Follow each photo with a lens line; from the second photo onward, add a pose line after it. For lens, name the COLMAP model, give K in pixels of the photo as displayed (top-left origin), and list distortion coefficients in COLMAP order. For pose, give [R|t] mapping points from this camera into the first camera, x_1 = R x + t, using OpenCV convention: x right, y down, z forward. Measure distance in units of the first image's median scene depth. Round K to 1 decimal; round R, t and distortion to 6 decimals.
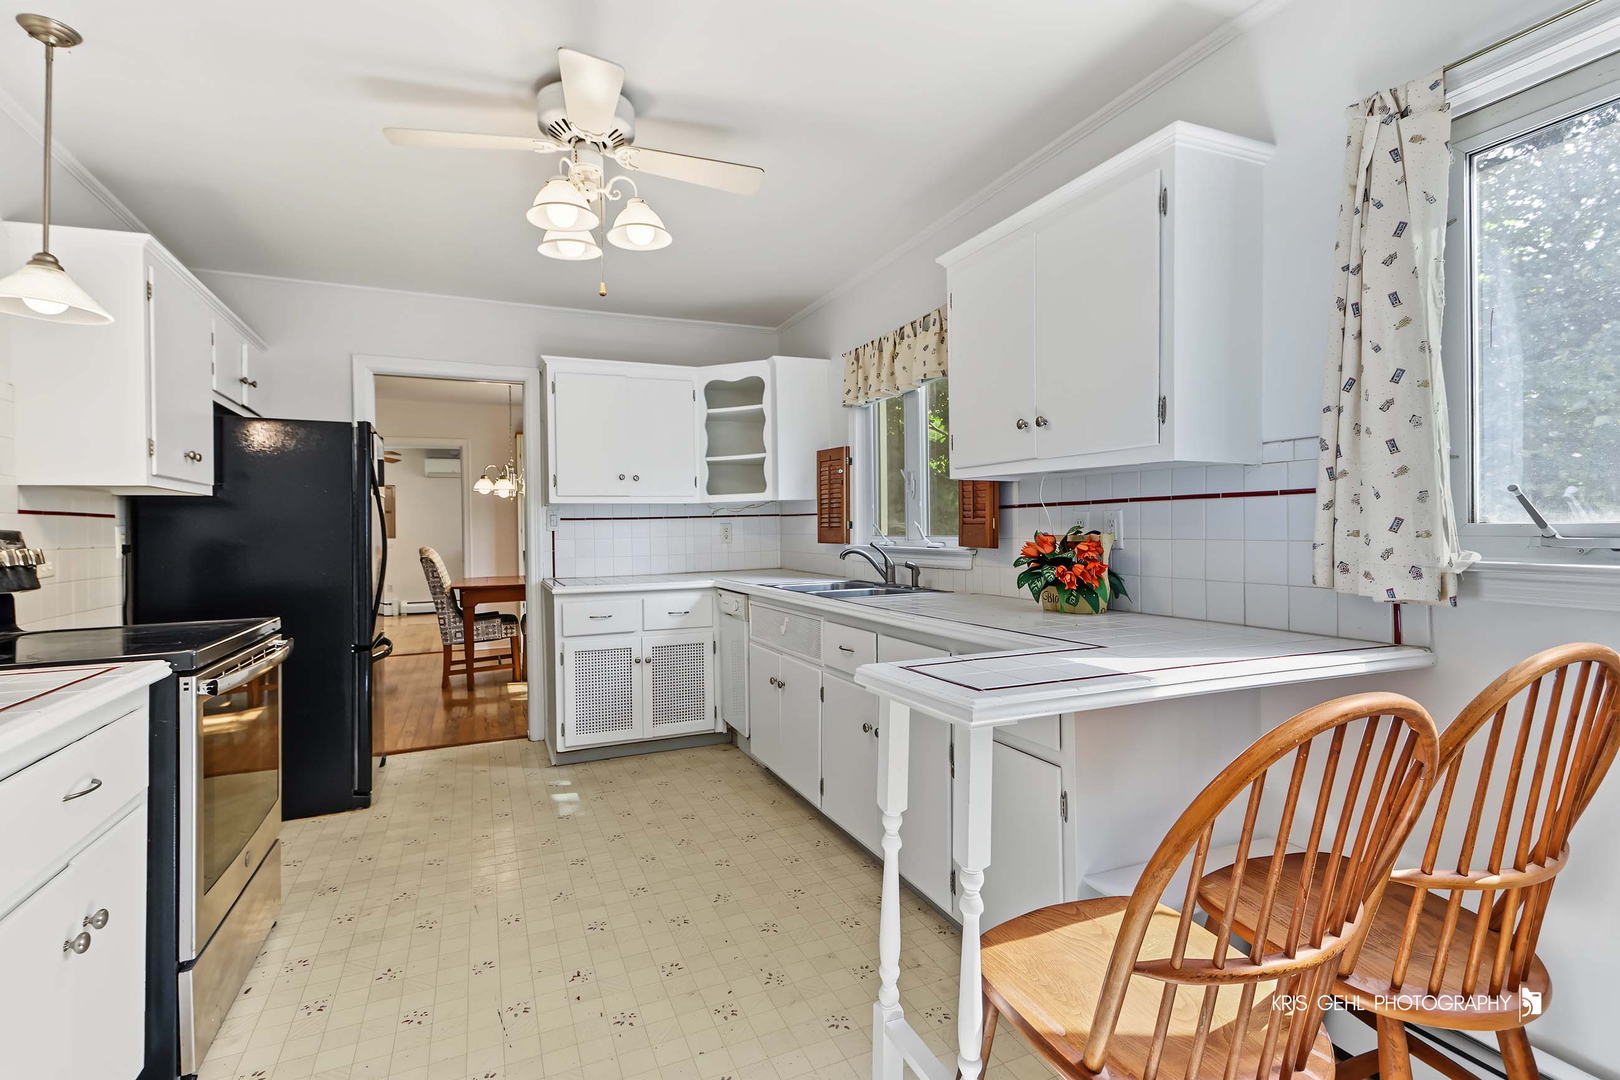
lens RADIAL K [[737.6, 0, 803.1], [0, 737.6, 525.9], [0, 0, 1]] dist [0.009358, -0.000802]
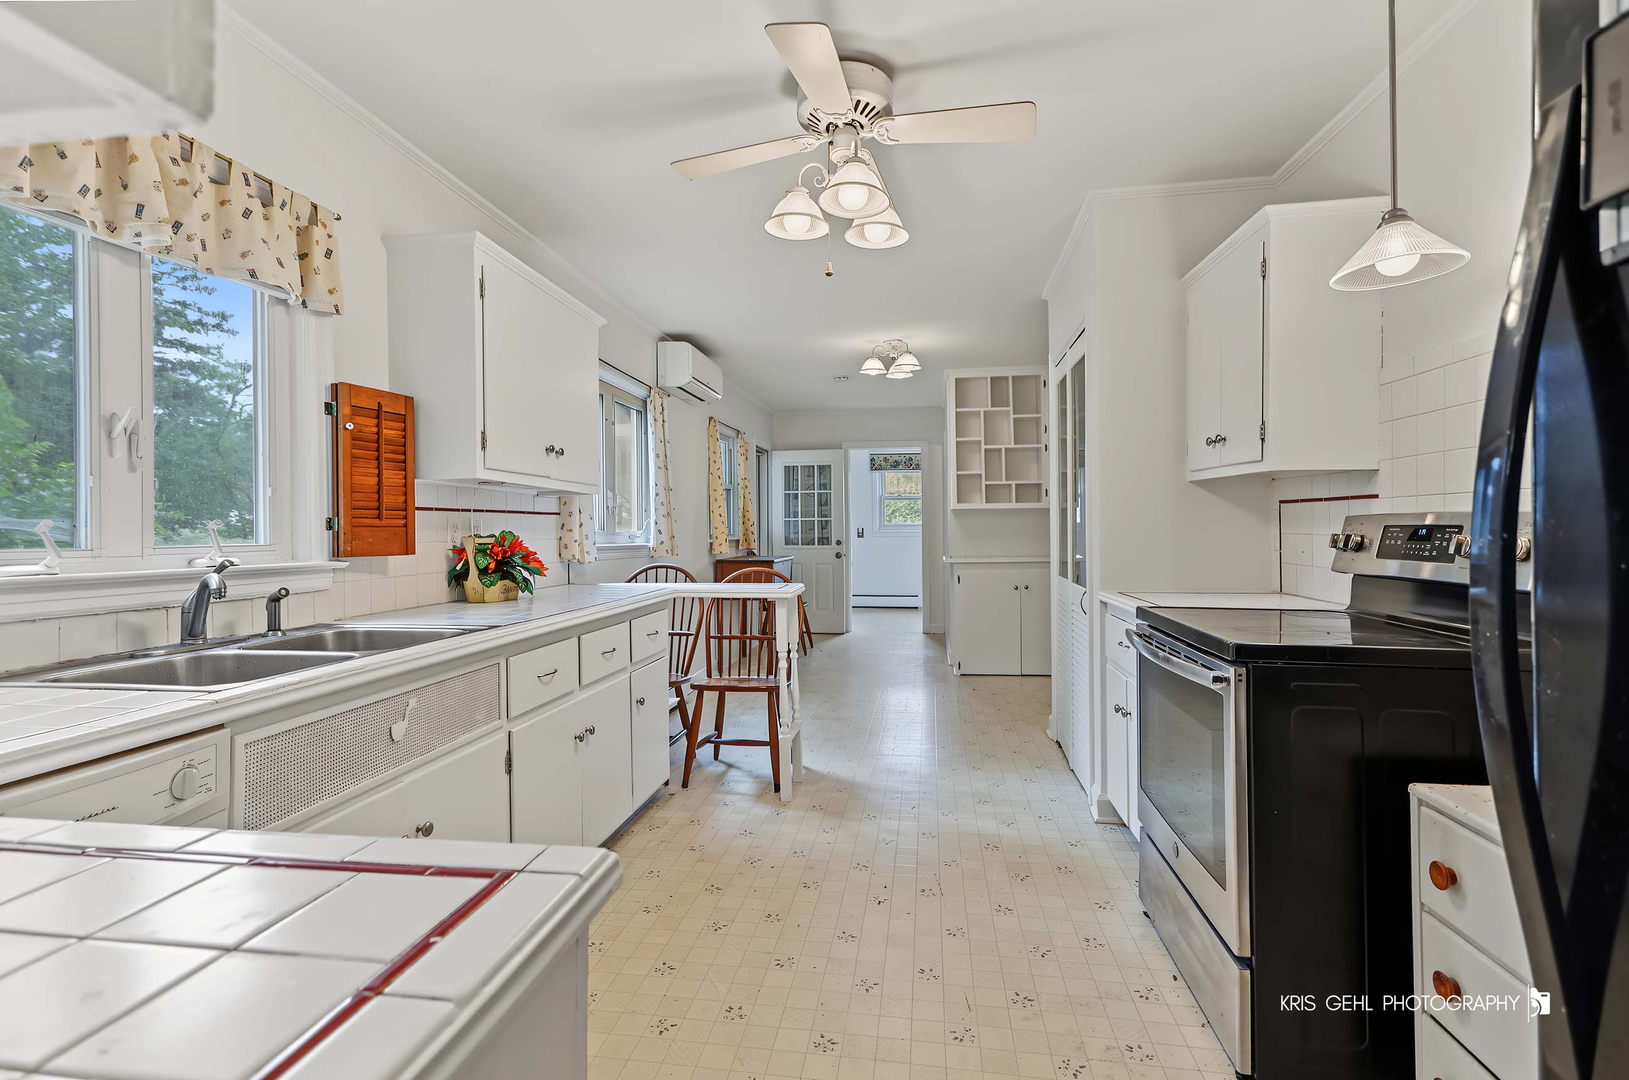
lens RADIAL K [[741.7, 0, 807.6], [0, 741.7, 525.8], [0, 0, 1]] dist [0.009358, -0.000802]
pose [[-0.838925, 0.015651, 0.544023, -0.554929], [0.011852, 0.999875, -0.010489, 0.010208], [-0.544119, -0.002352, -0.839005, 1.325728]]
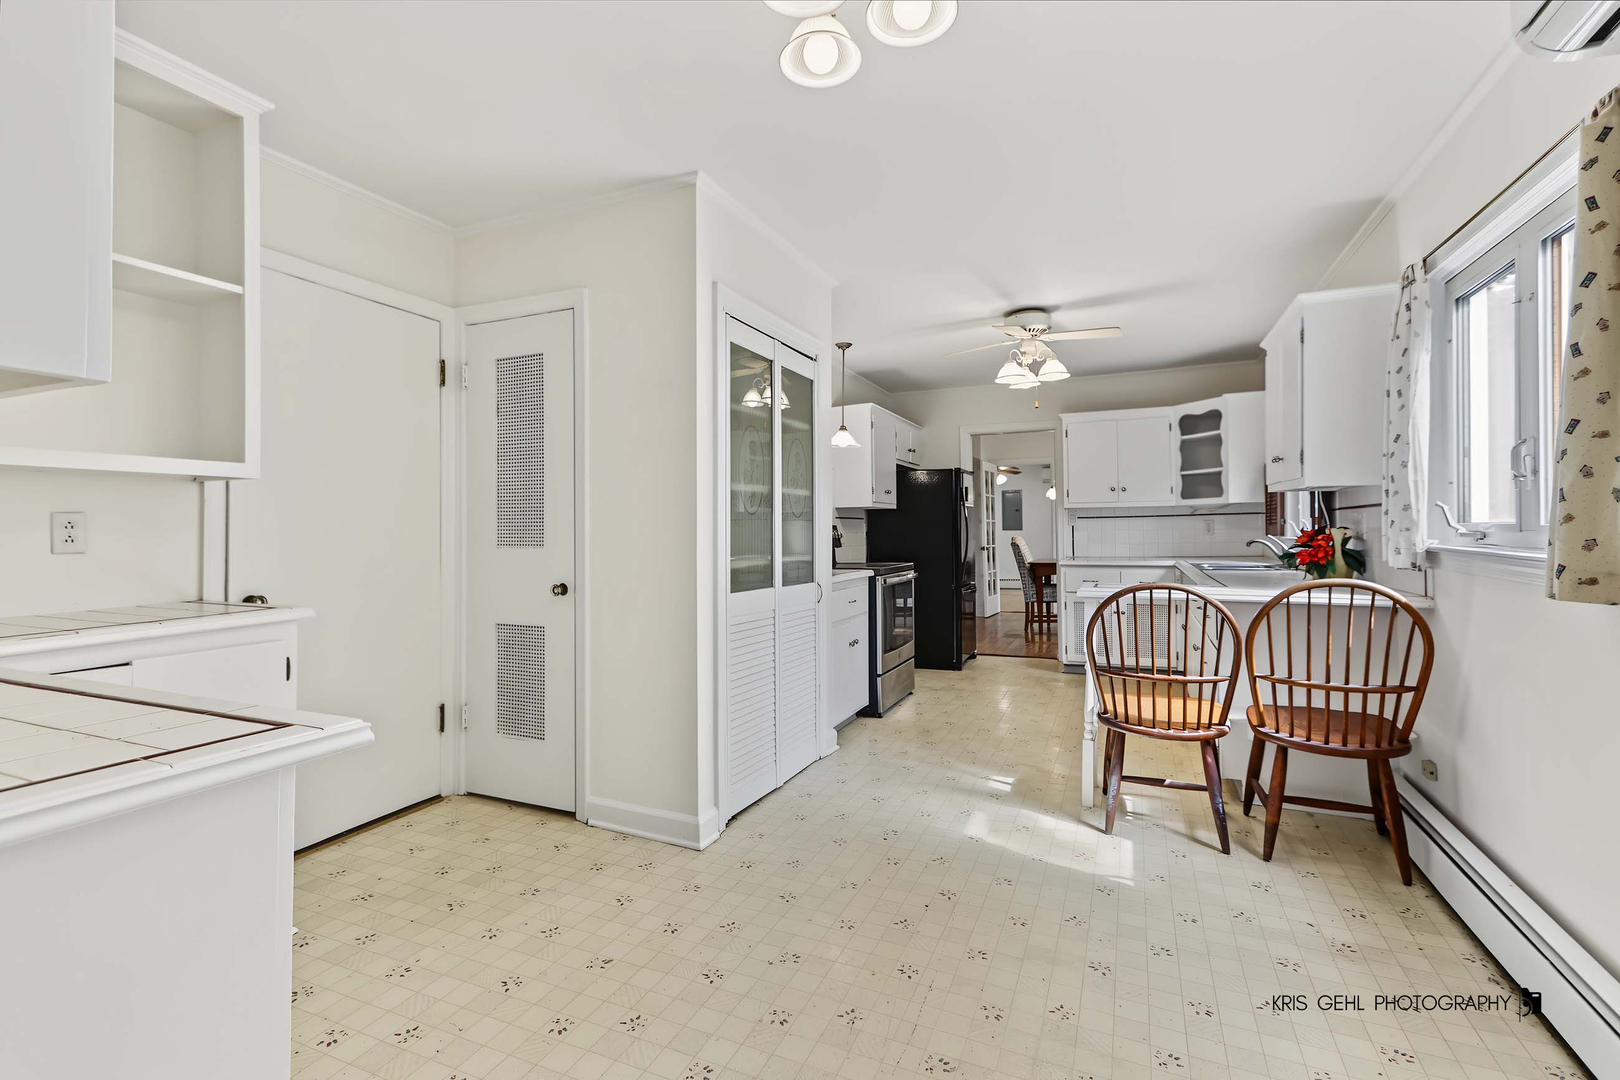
lens RADIAL K [[737.6, 0, 803.1], [0, 737.6, 525.9], [0, 0, 1]] dist [0.009358, -0.000802]
pose [[0.671449, 0.002027, -0.741048, 0.514747], [0.004500, 0.999967, 0.006812, -0.007224], [0.741037, -0.007909, 0.671418, -0.535320]]
